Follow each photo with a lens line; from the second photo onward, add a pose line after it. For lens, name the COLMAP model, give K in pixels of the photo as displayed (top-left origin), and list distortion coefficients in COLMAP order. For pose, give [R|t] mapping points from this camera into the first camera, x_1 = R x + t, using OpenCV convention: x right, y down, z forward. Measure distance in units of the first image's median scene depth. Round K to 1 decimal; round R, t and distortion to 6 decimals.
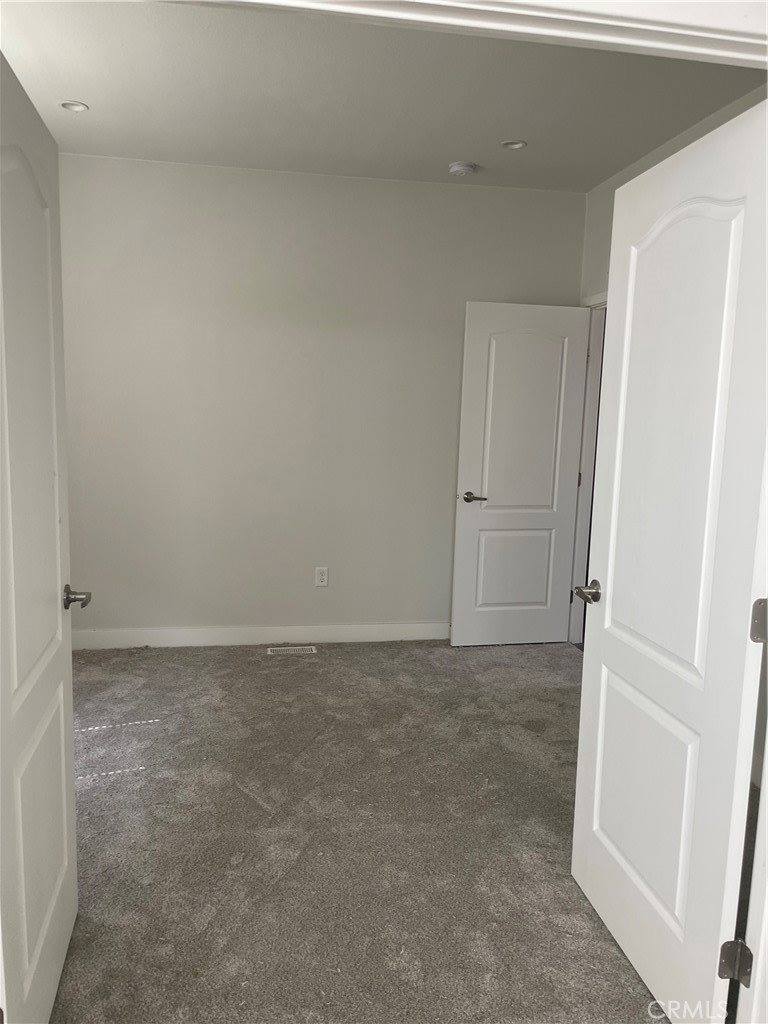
lens RADIAL K [[792.2, 0, 389.2], [0, 792.2, 512.2], [0, 0, 1]] dist [0.094114, -0.147188]
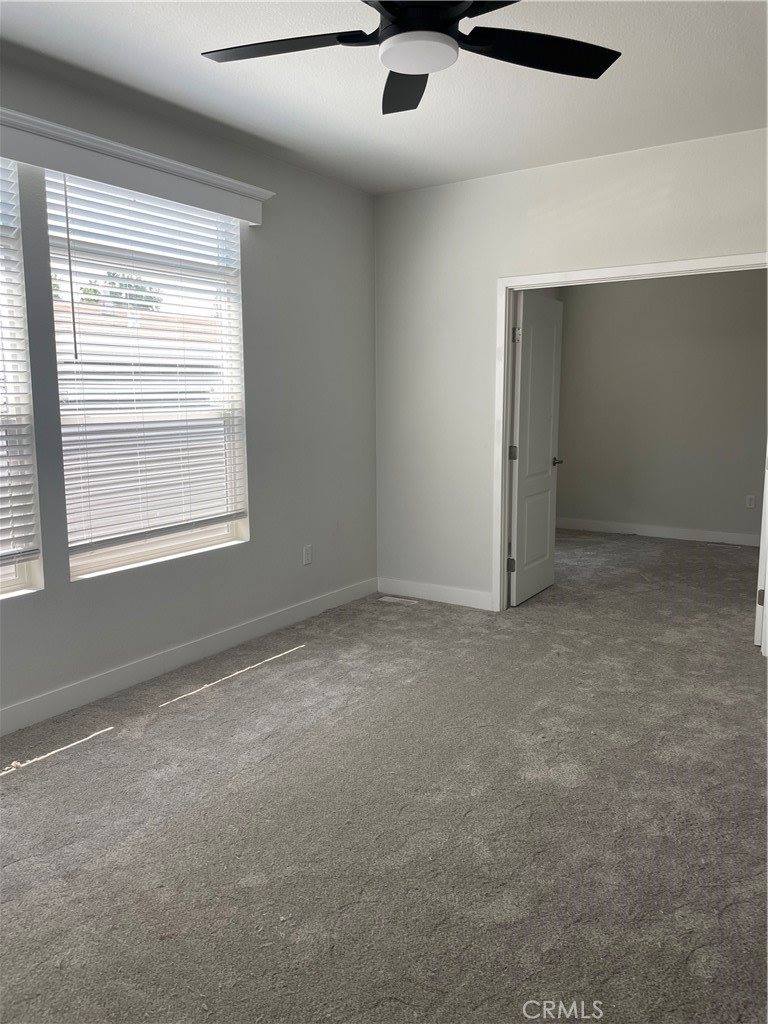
lens RADIAL K [[792.2, 0, 389.2], [0, 792.2, 512.2], [0, 0, 1]] dist [0.094114, -0.147188]
pose [[0.735548, 0.060832, -0.674736, 1.007066], [-0.060316, 0.997886, 0.024213, 0.241675], [0.674783, 0.022888, 0.737662, -1.354557]]
